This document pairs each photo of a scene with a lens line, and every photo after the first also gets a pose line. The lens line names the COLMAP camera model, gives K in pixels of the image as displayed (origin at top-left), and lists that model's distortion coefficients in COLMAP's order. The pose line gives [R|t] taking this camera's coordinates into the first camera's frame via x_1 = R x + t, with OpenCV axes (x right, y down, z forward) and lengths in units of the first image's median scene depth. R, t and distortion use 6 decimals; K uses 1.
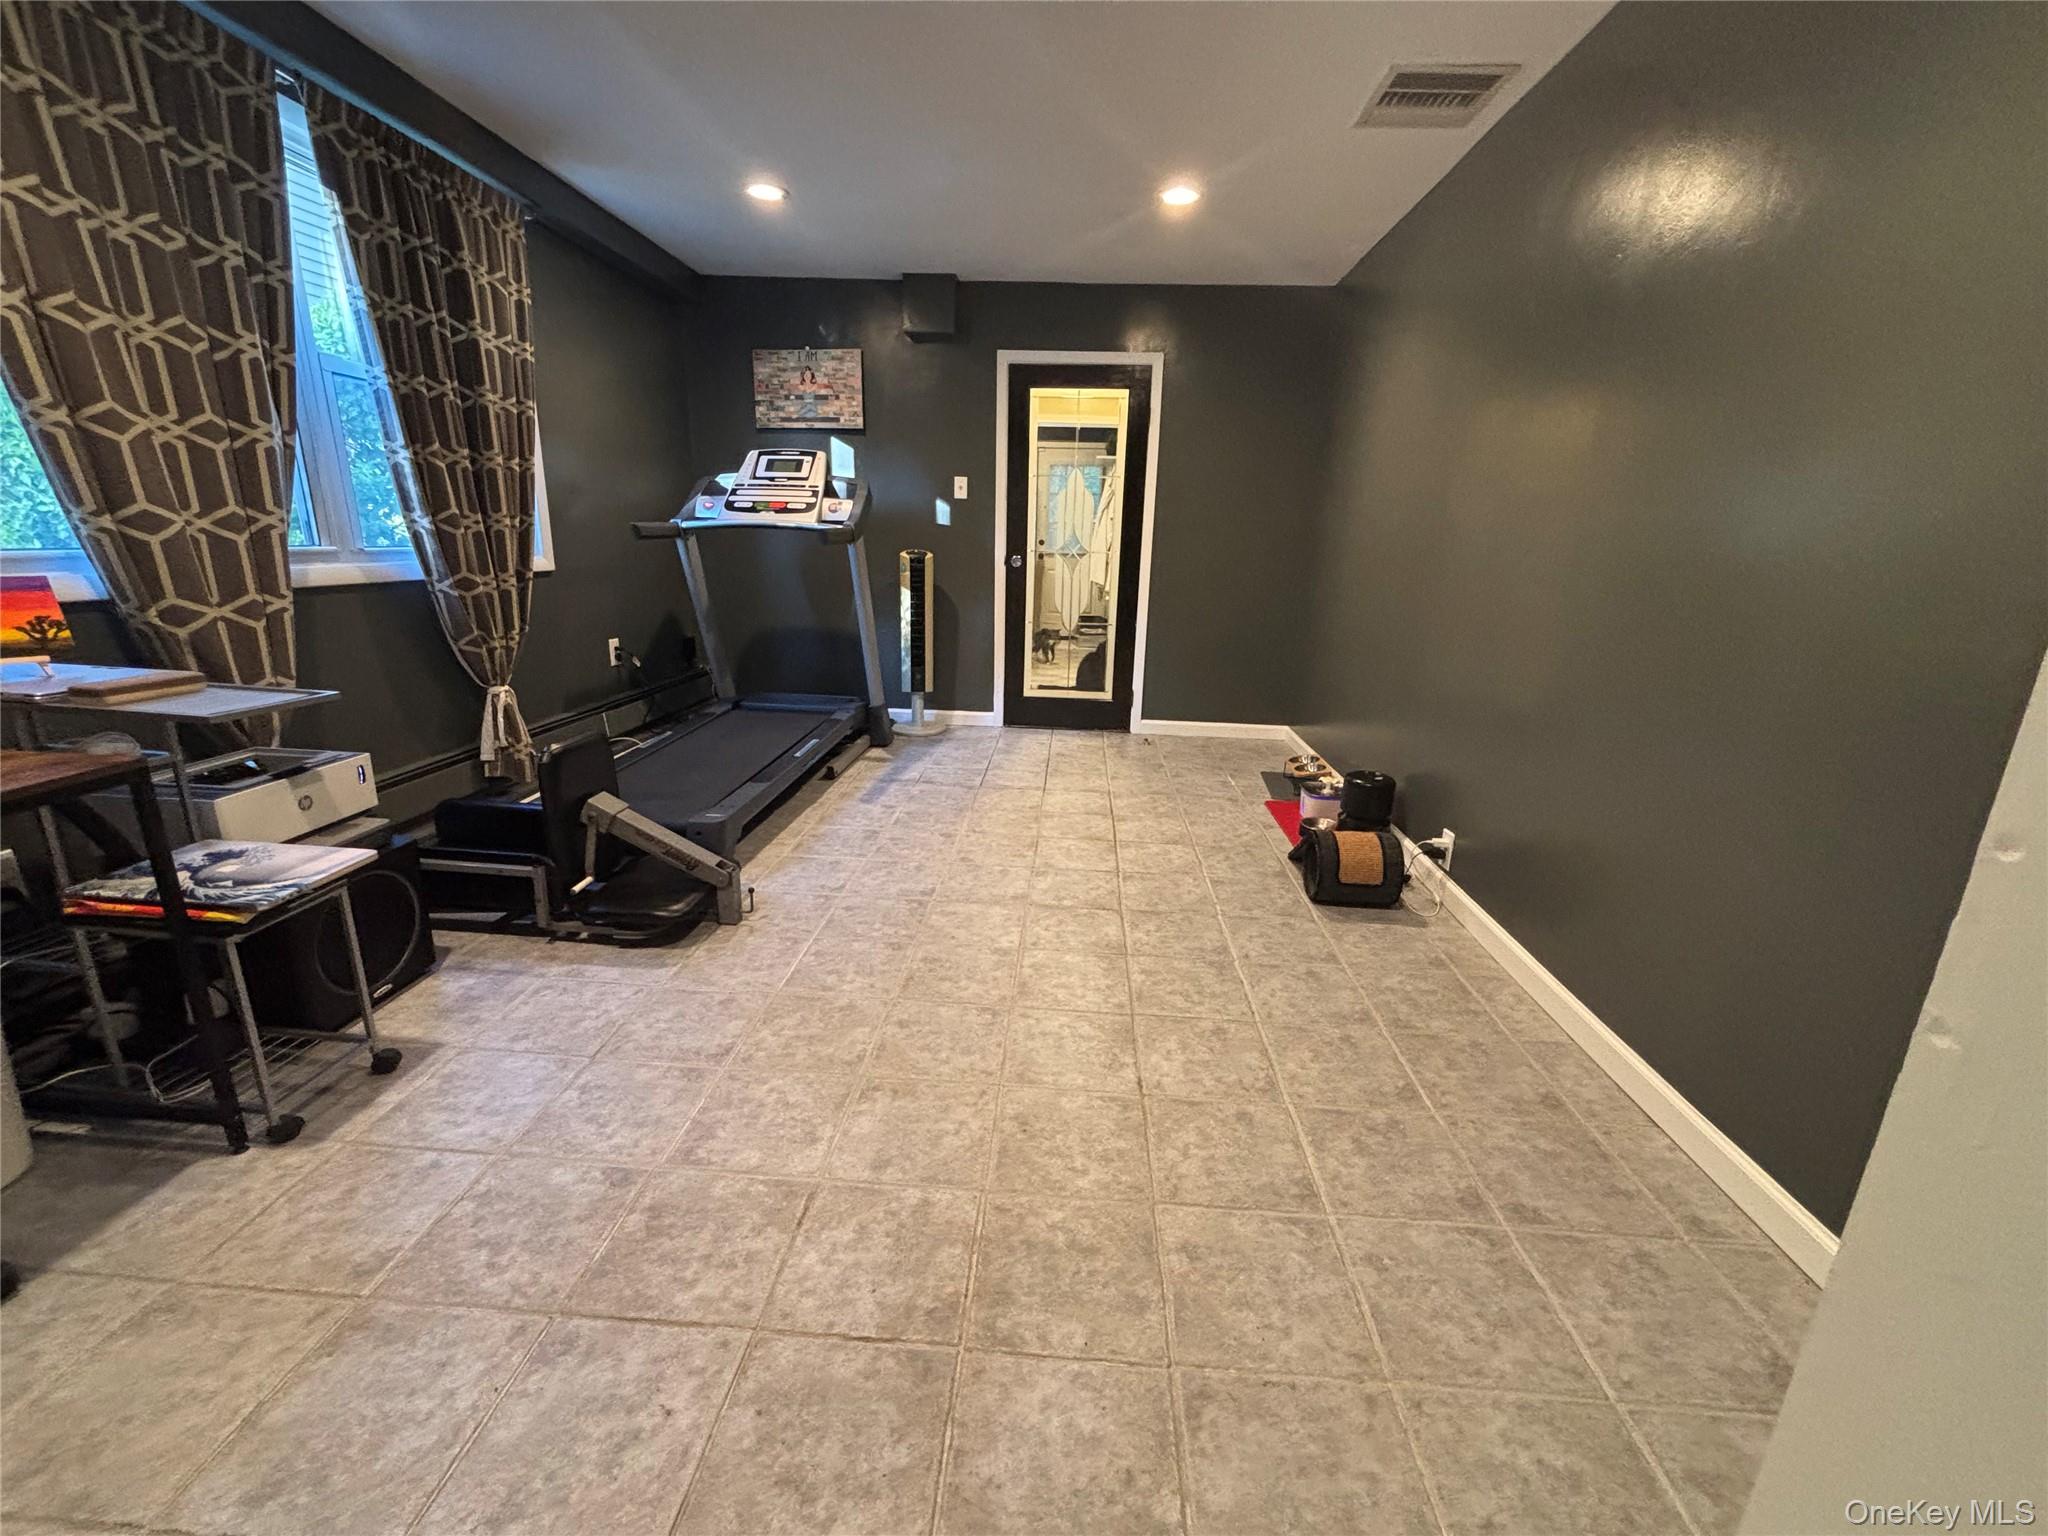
lens RADIAL K [[830.9, 0, 1038.2], [0, 830.9, 762.2], [0, 0, 1]] dist [-0.002072, 0.001192]
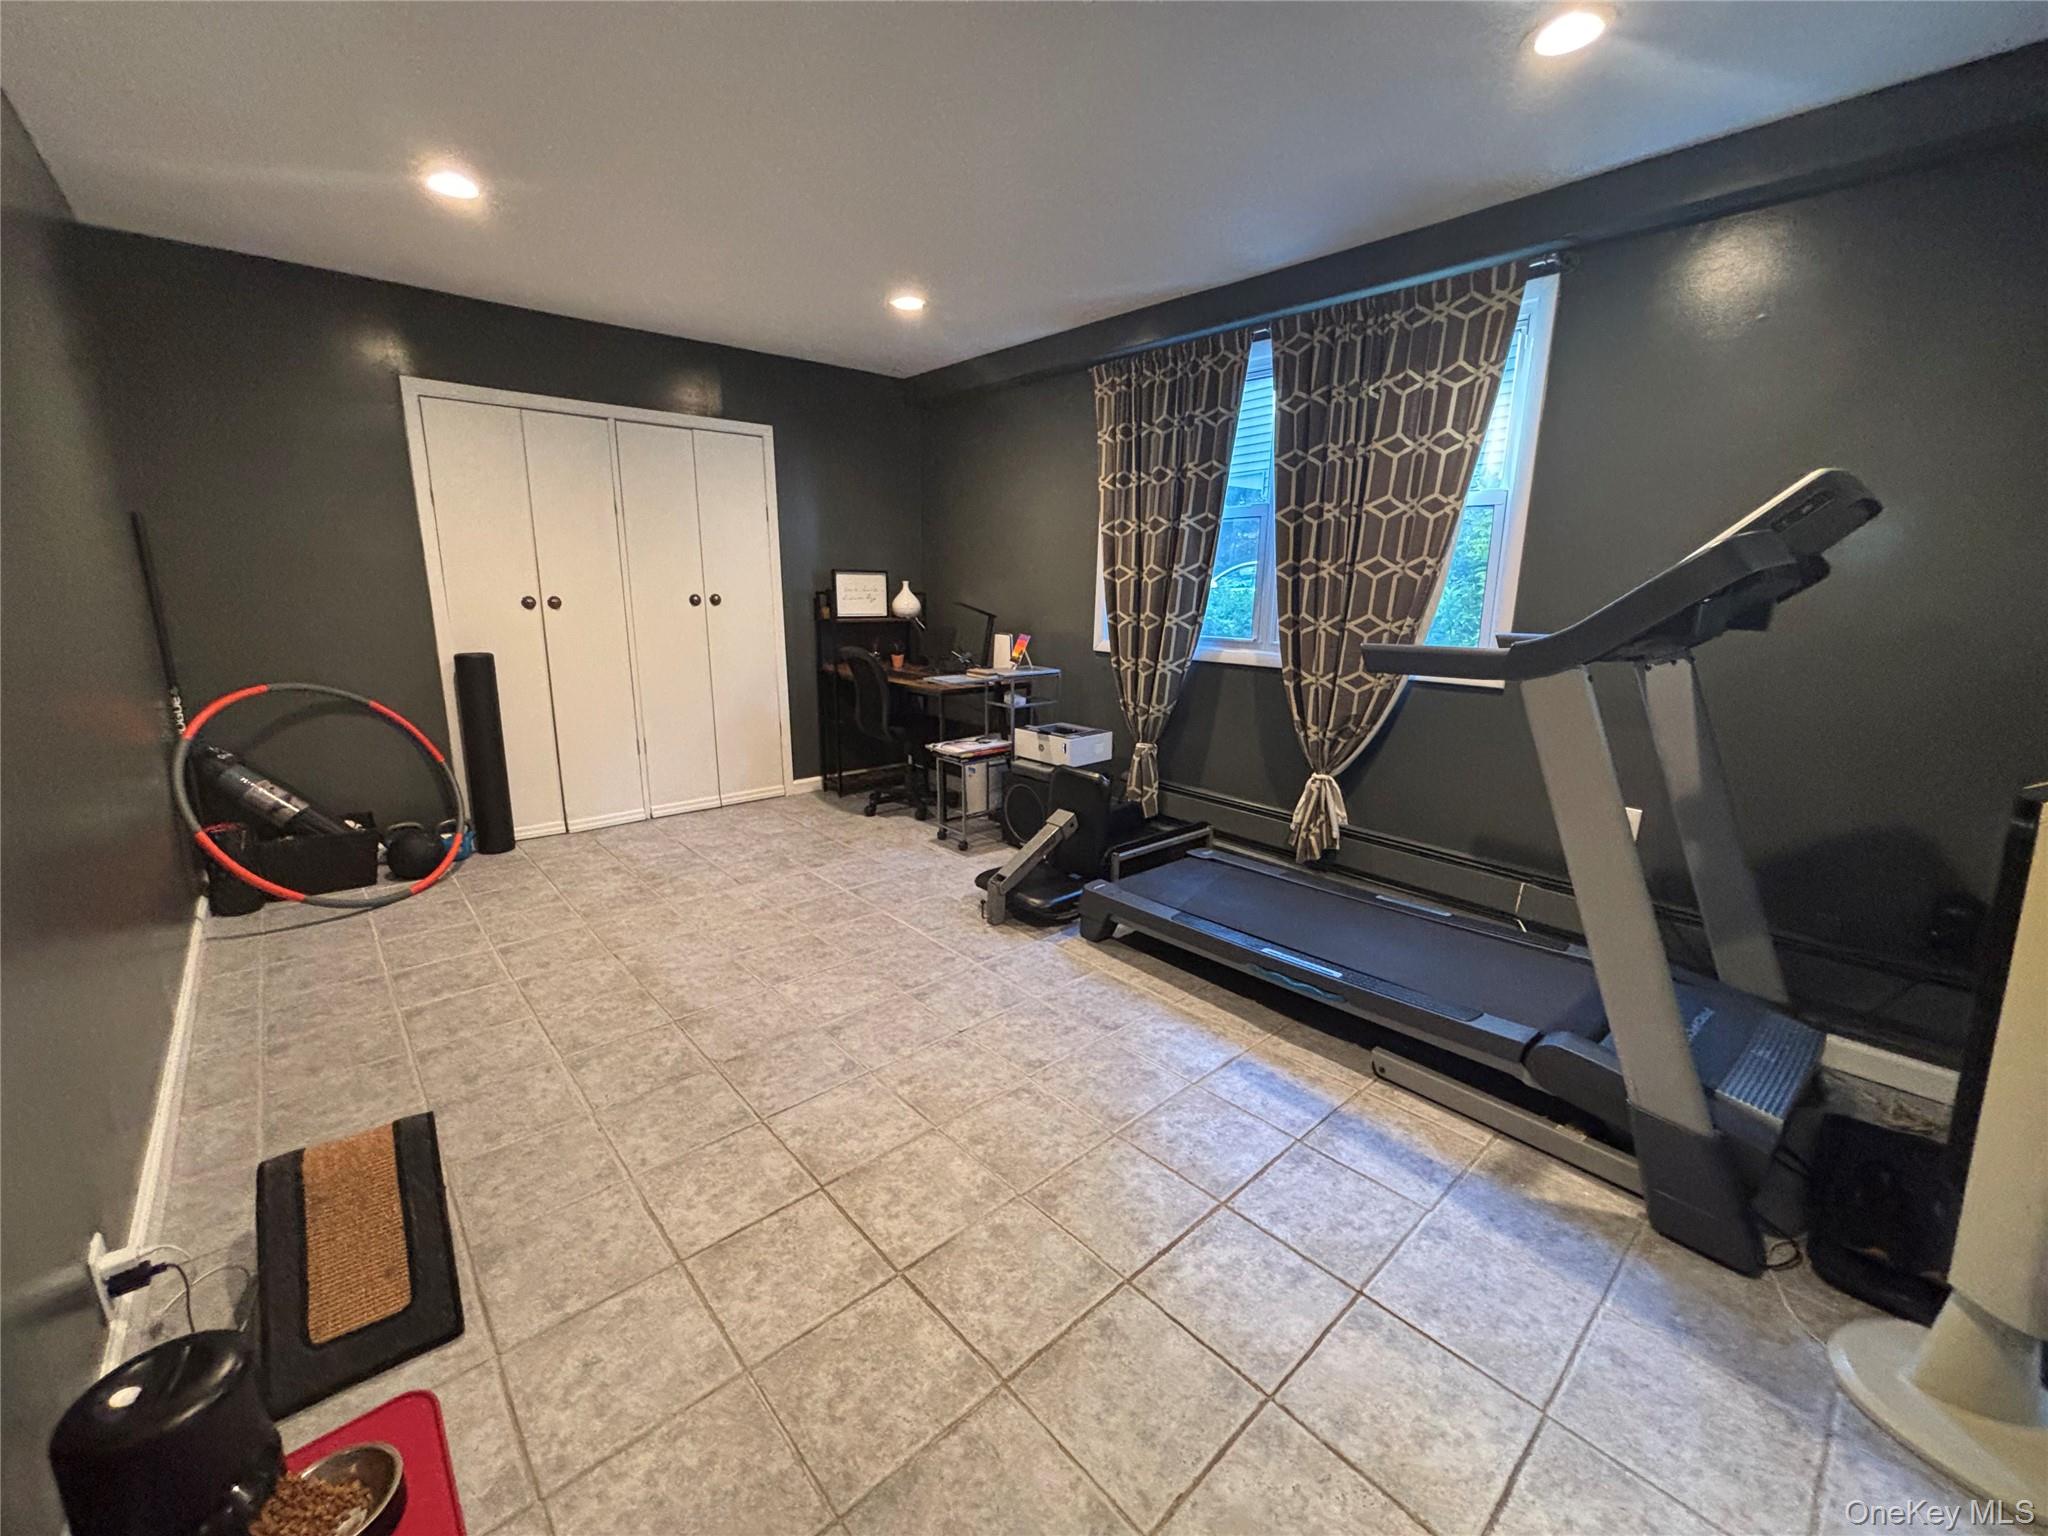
lens RADIAL K [[830.9, 0, 1044.9], [0, 830.9, 781.9], [0, 0, 1]] dist [-0.002072, 0.001192]
pose [[-0.704686, 0.136631, -0.696240, 0.470529], [-0.213133, 0.895201, 0.391395, -0.555398], [0.676751, 0.424202, -0.601715, 1.834348]]
